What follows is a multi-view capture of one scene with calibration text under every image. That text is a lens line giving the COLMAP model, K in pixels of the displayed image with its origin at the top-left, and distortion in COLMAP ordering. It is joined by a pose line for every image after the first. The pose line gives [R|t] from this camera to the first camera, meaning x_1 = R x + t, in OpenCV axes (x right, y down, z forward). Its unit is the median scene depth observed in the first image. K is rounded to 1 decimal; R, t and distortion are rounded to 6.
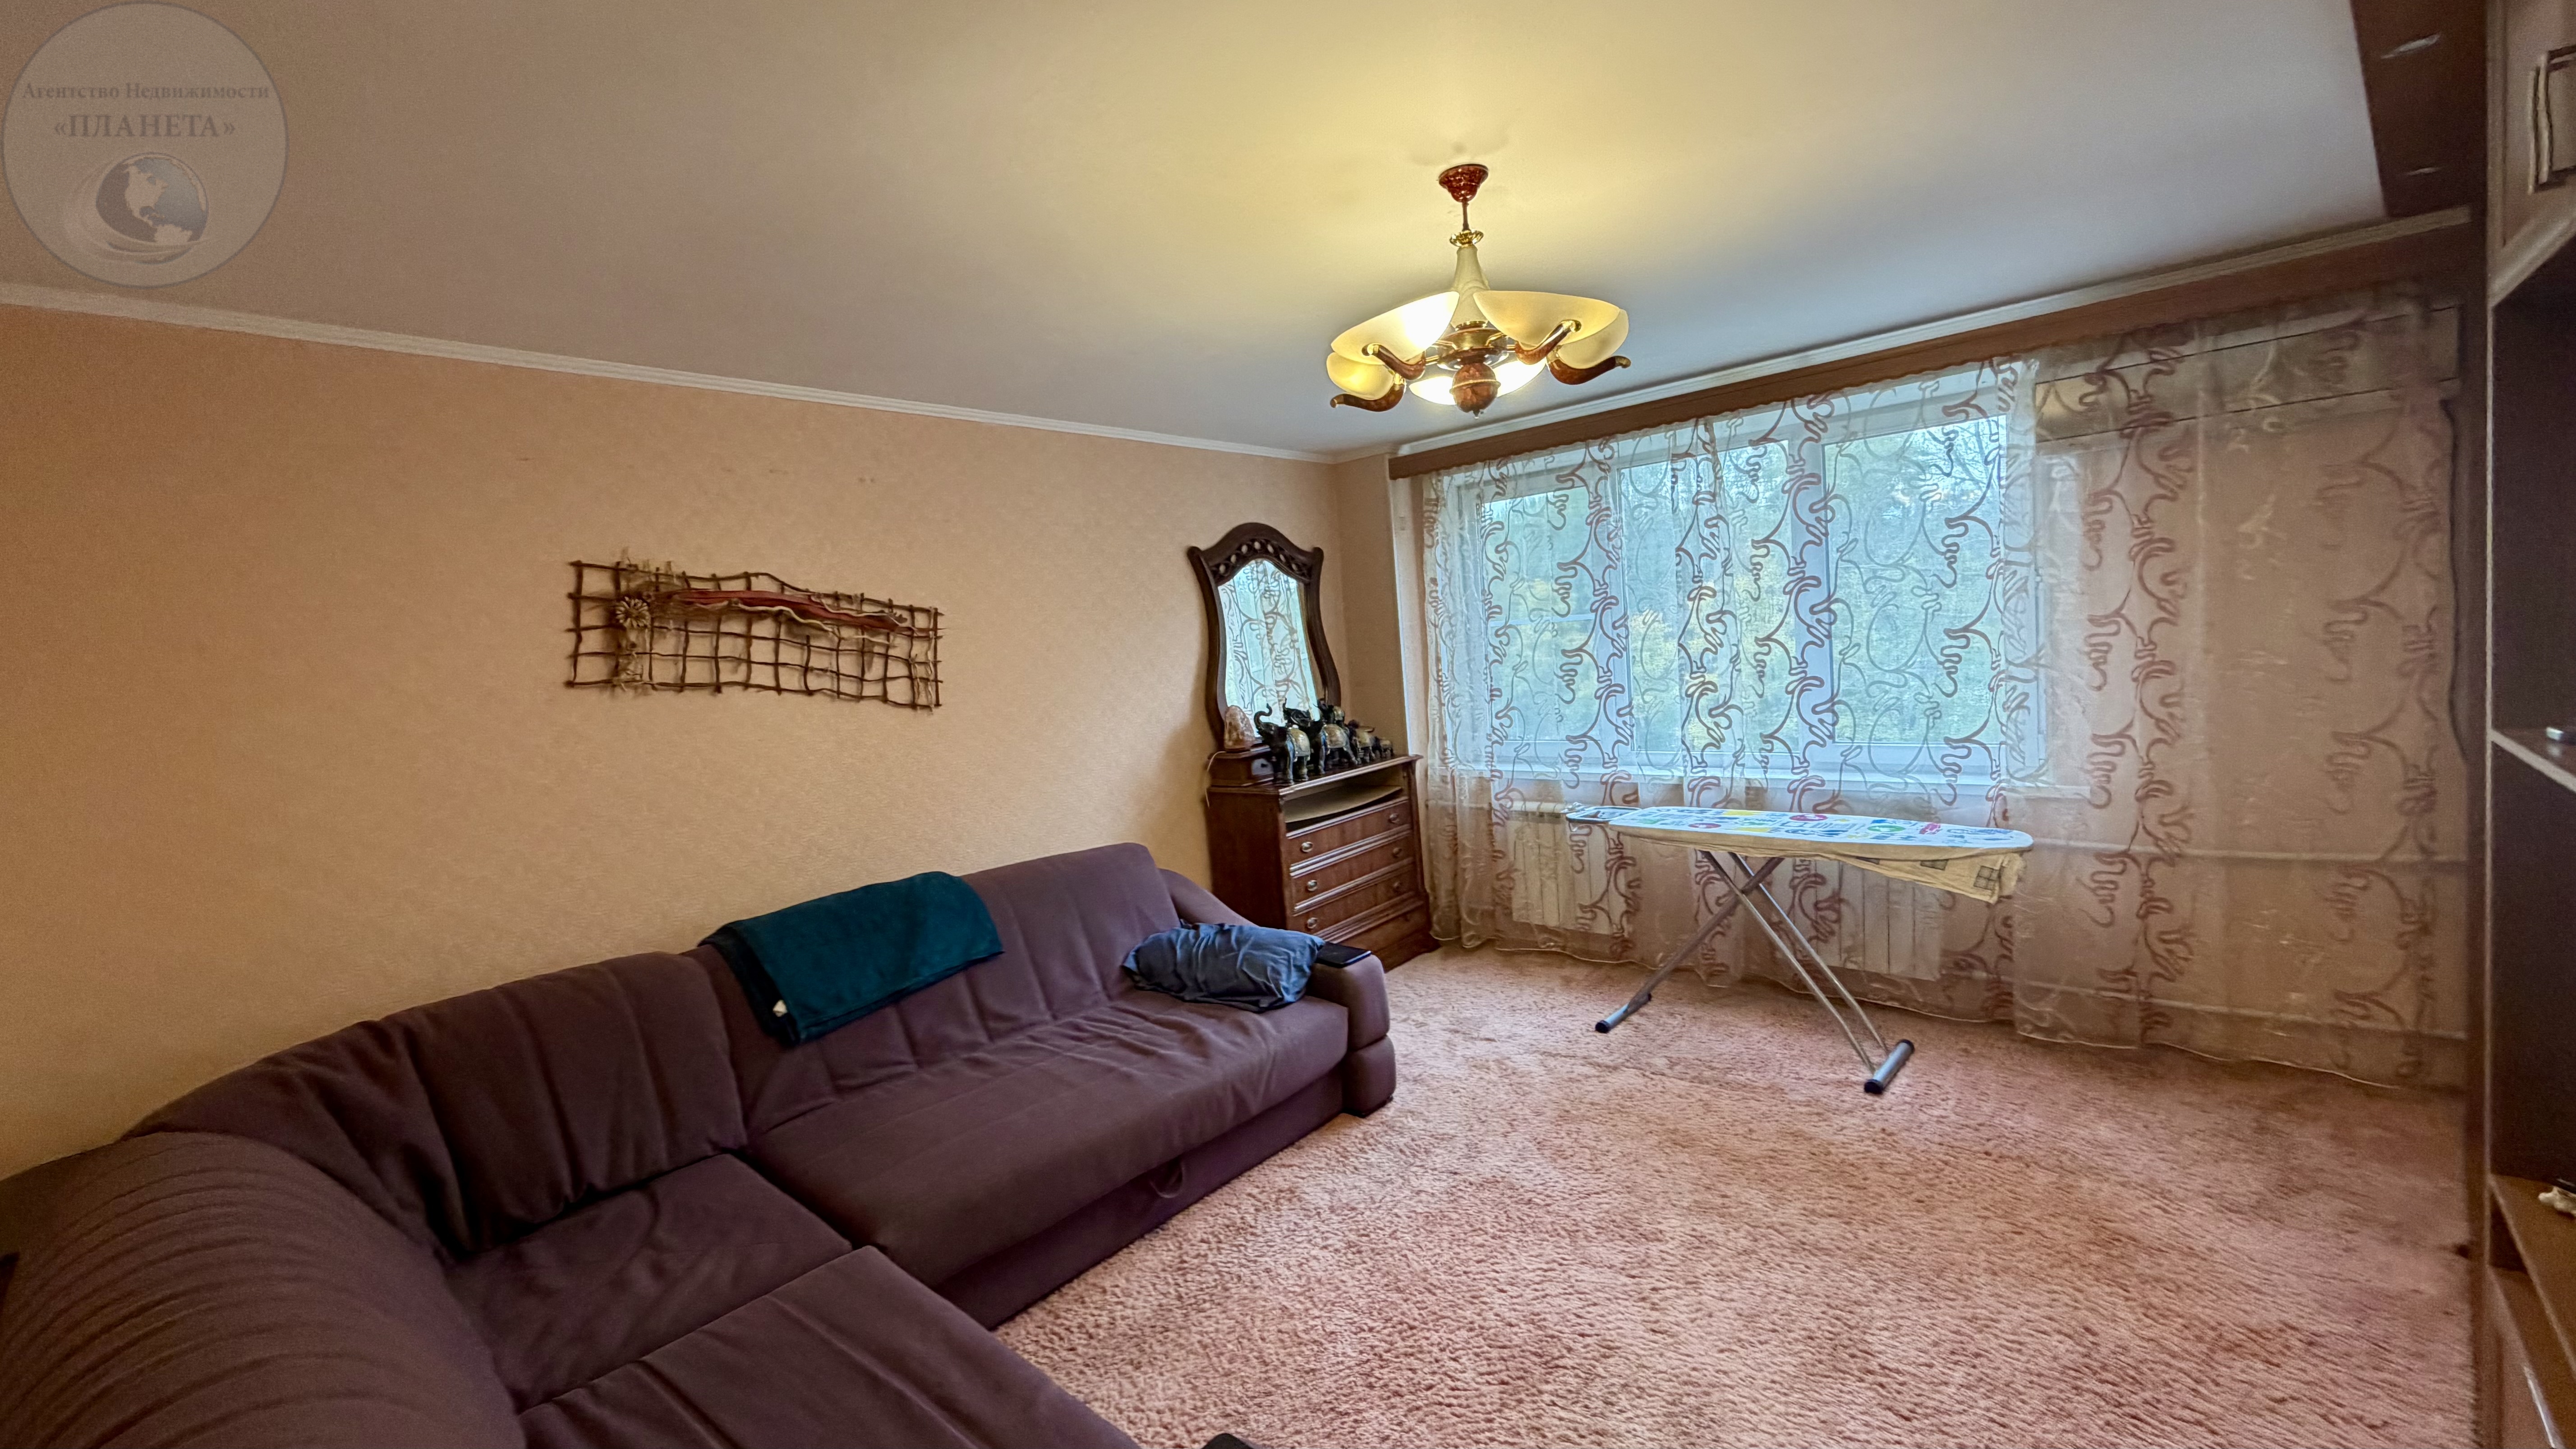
lens RADIAL K [[1022.8, 0, 1277.3], [0, 1022.8, 725.8], [0, 0, 1]] dist [-0.002489, -0.000145]
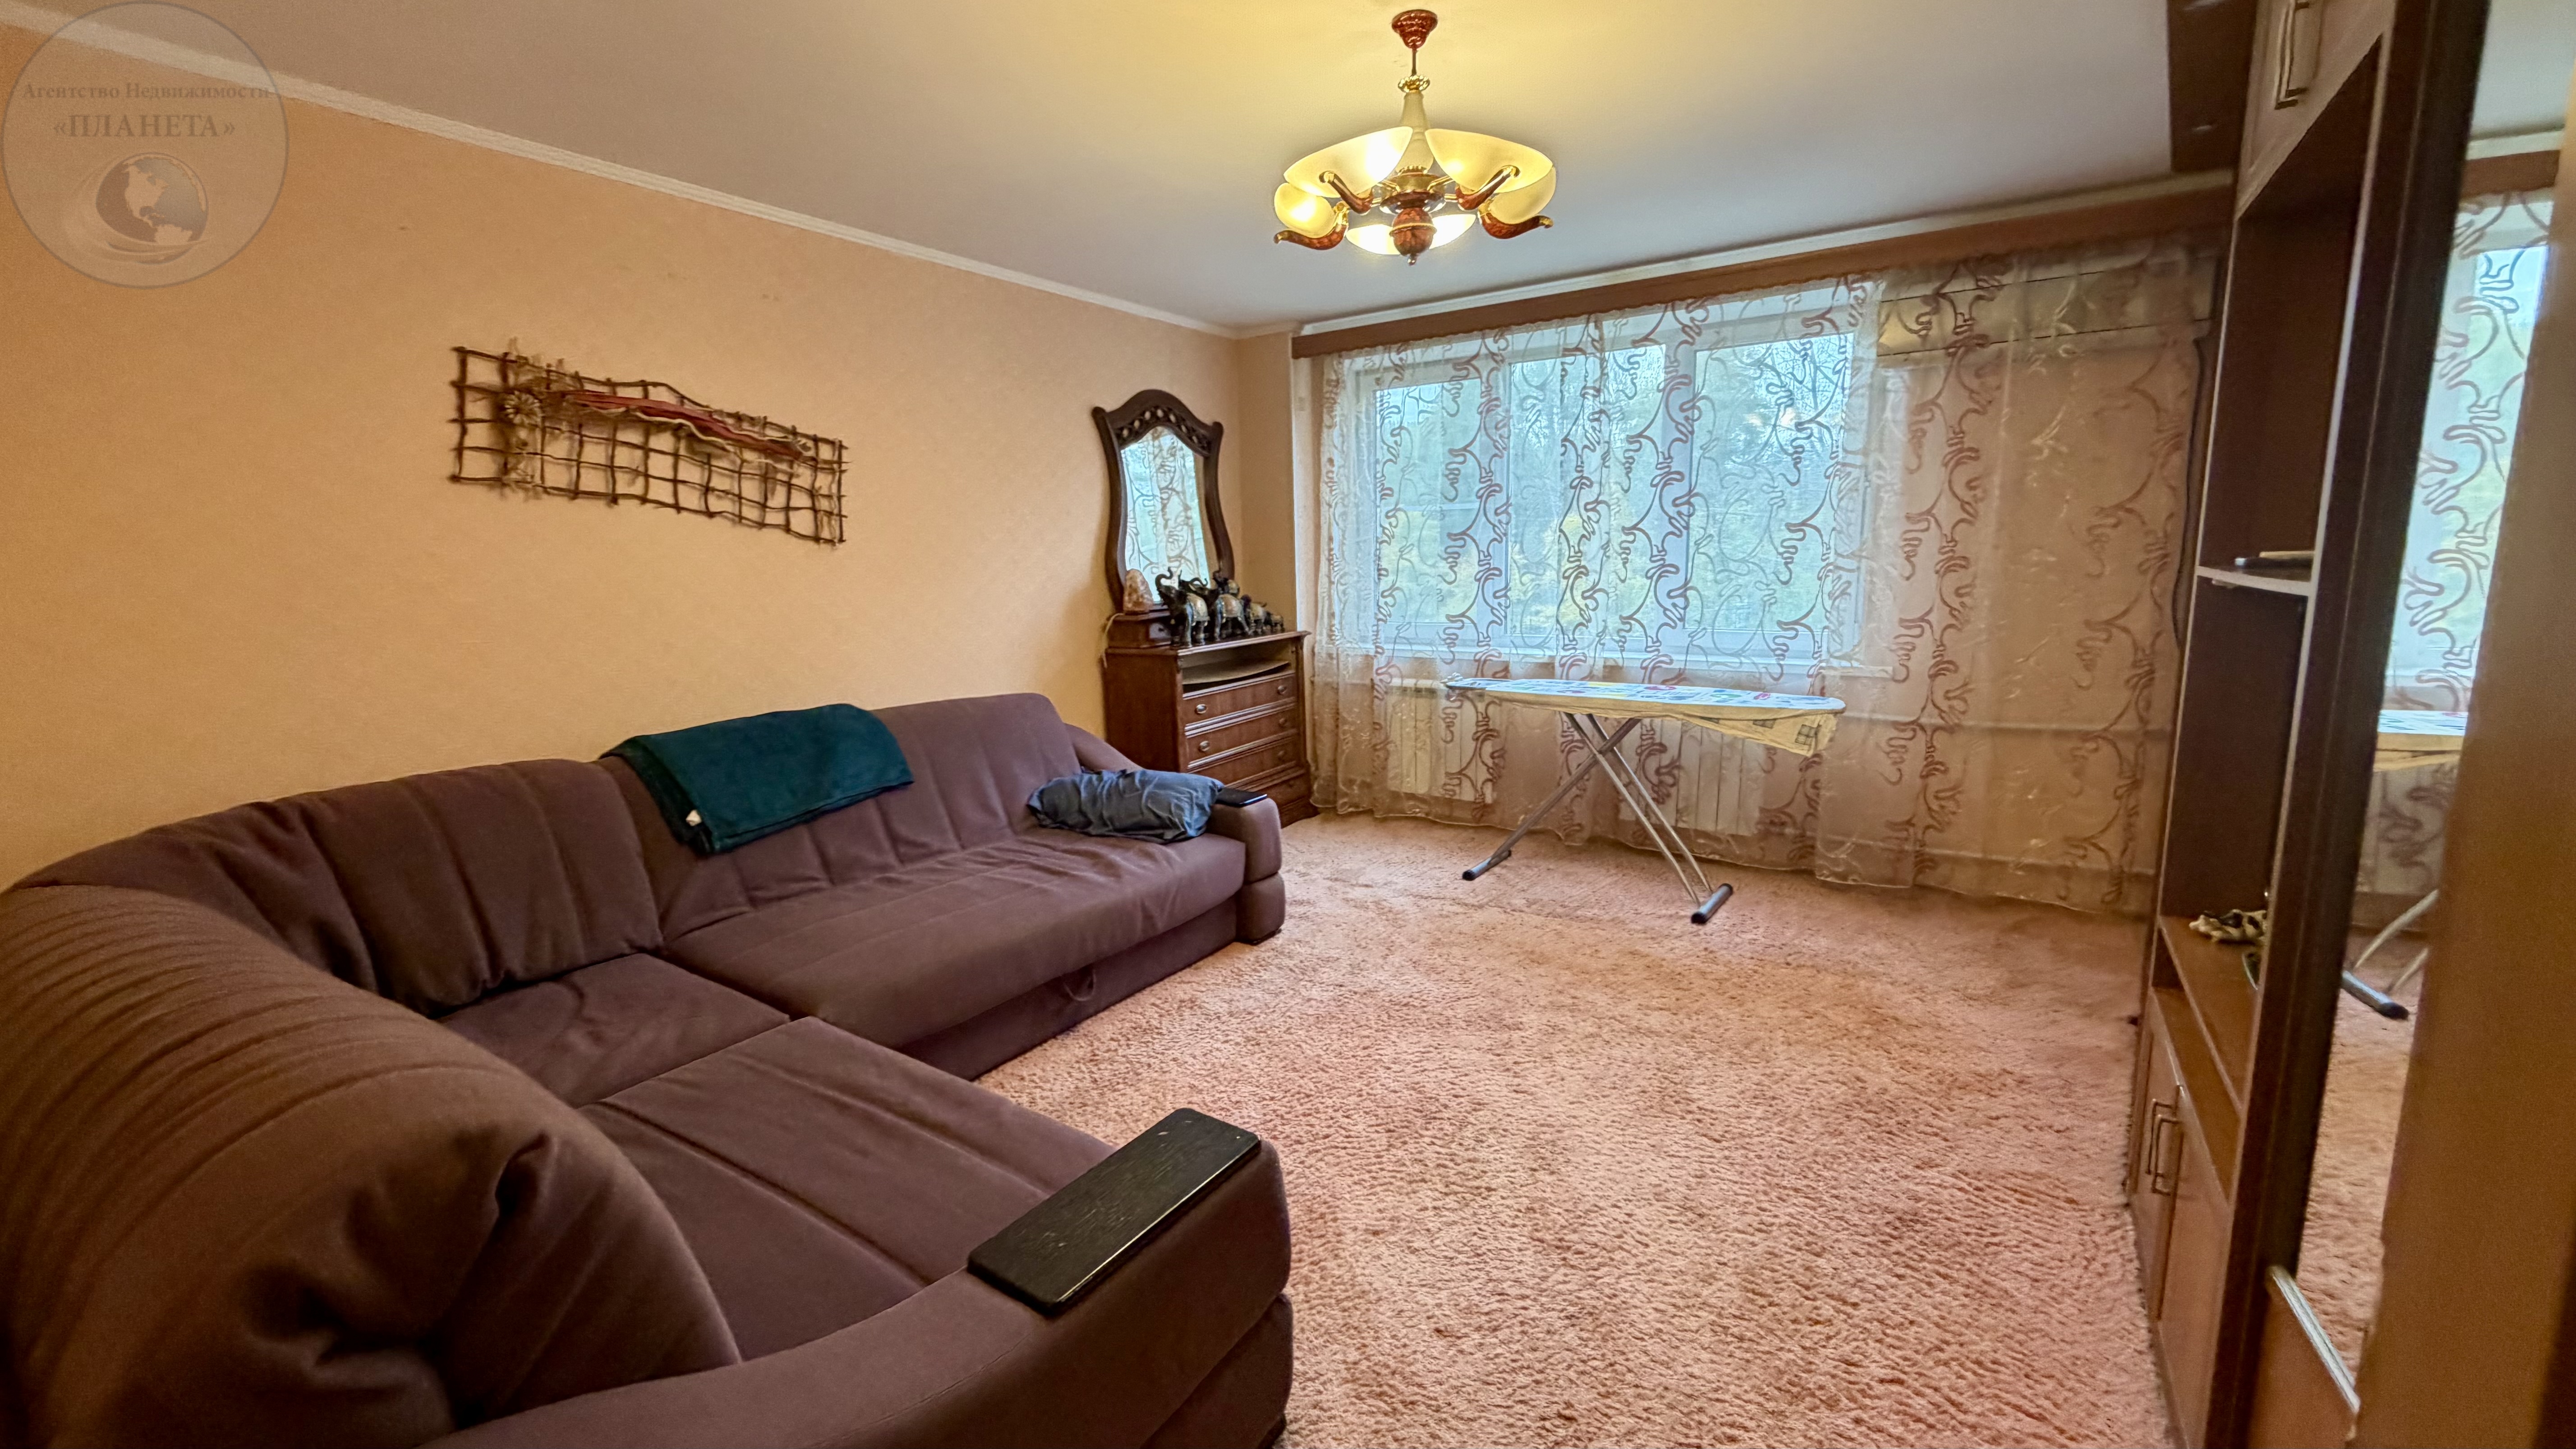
lens RADIAL K [[1022.8, 0, 1277.3], [0, 1022.8, 725.8], [0, 0, 1]] dist [-0.002489, -0.000145]
pose [[0.989779, 0.033216, 0.138690, -0.053616], [-0.044210, 0.996054, 0.076953, 0.073335], [-0.135587, -0.082298, 0.987341, -0.054159]]
